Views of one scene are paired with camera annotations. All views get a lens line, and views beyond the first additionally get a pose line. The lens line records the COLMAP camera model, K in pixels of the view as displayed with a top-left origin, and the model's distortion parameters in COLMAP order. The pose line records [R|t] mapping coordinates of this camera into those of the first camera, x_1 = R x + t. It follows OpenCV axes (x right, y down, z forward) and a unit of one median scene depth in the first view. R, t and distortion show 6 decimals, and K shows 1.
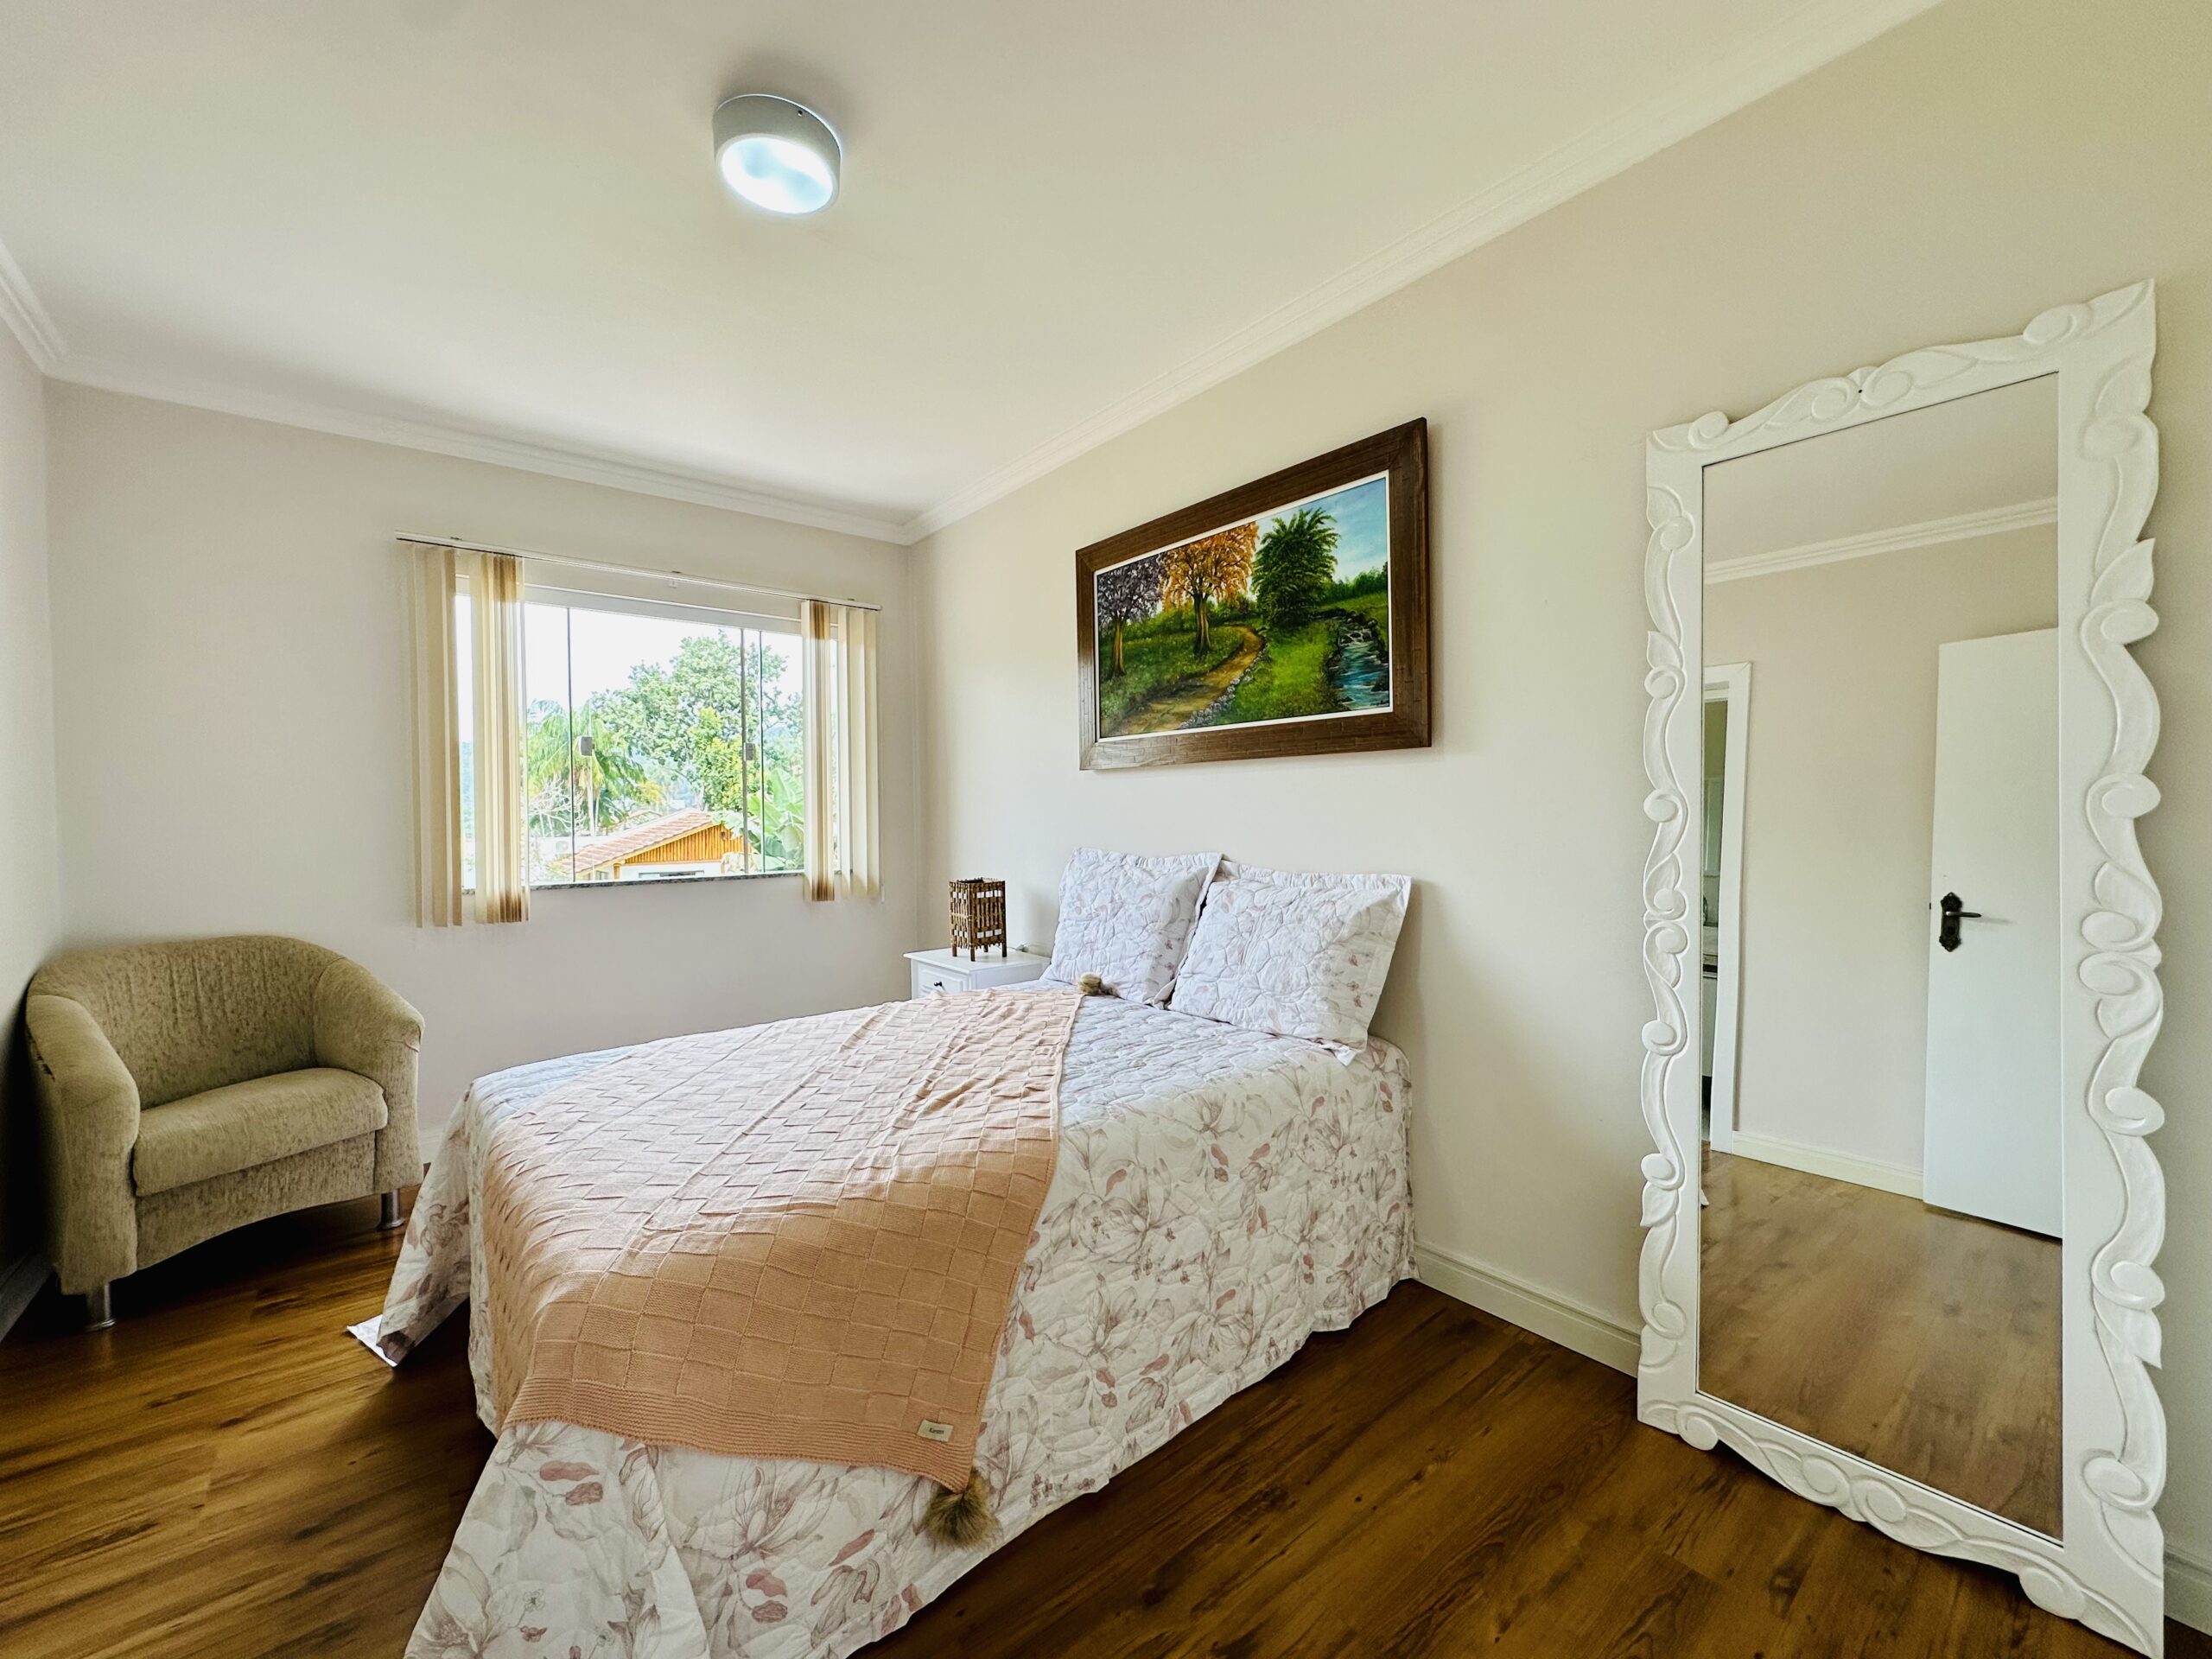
lens RADIAL K [[888.3, 0, 1108.2], [0, 888.3, 826.9], [0, 0, 1]] dist [-0.005432, 0.001404]
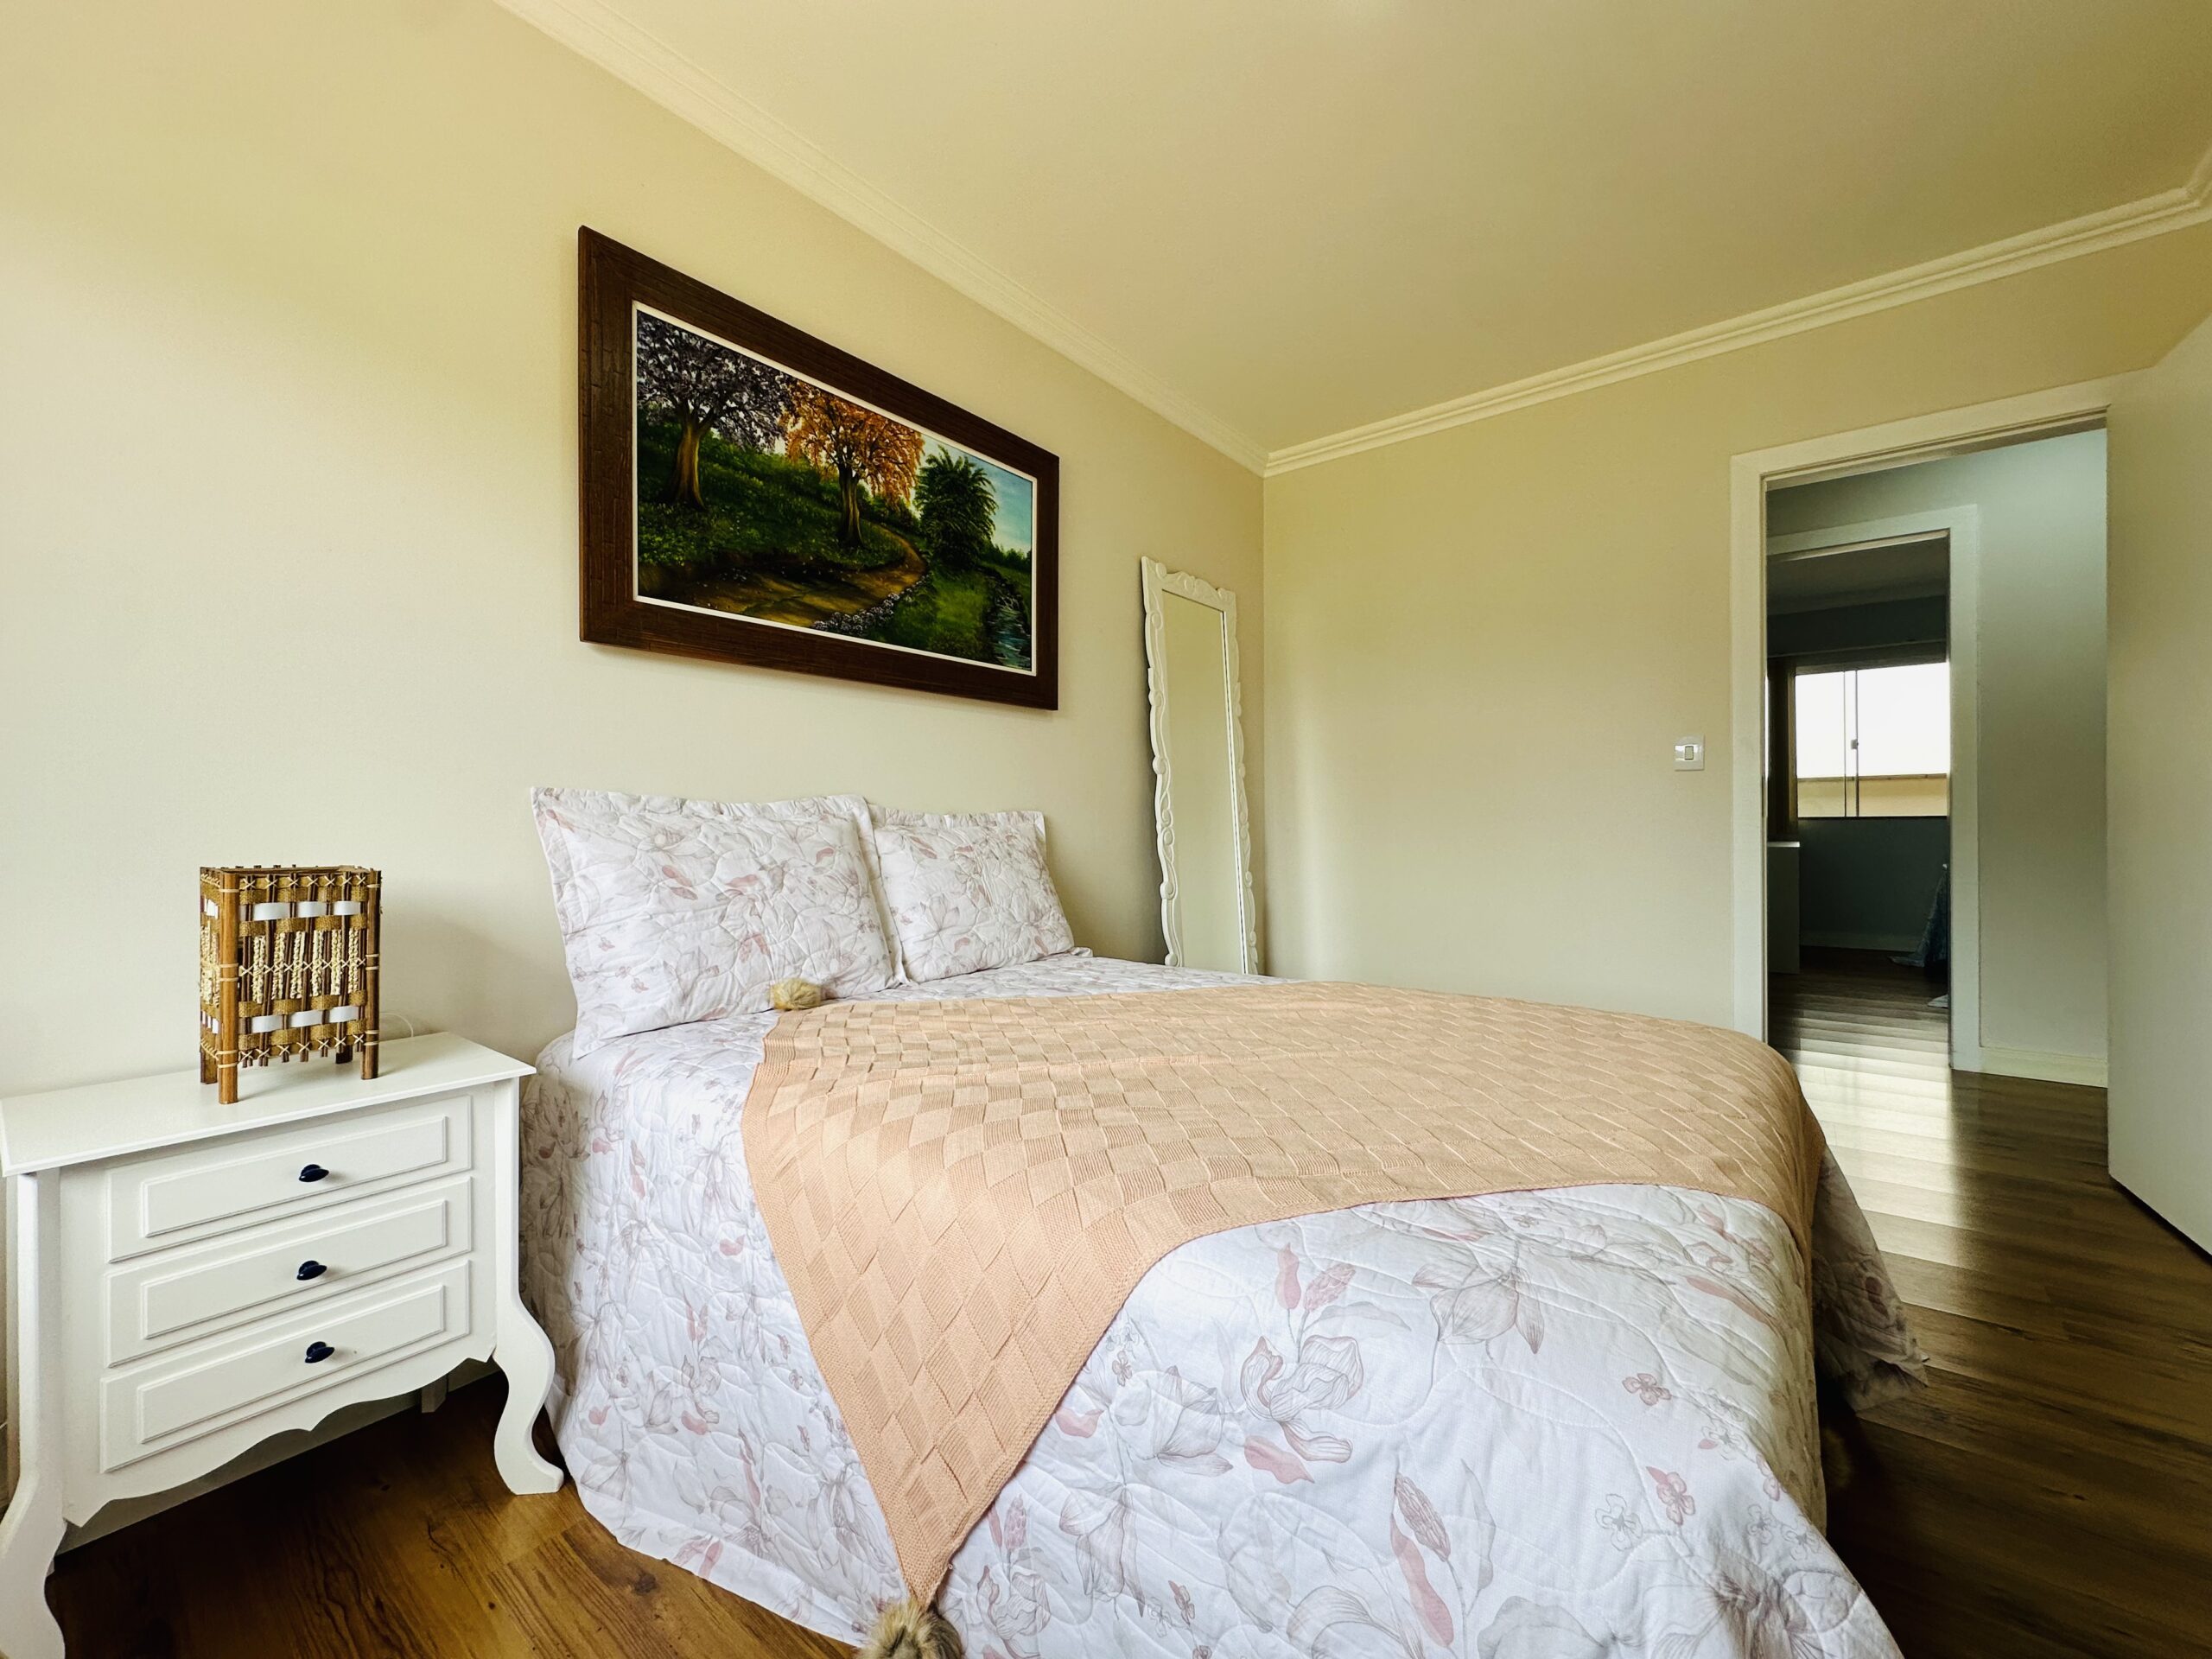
lens RADIAL K [[888.3, 0, 1108.4], [0, 888.3, 823.8], [0, 0, 1]] dist [-0.005432, 0.001404]
pose [[-0.220960, 0.008783, 0.975243, -0.741820], [0.024004, 0.999705, -0.003565, 0.066381], [-0.974987, 0.022622, -0.221105, 0.982019]]
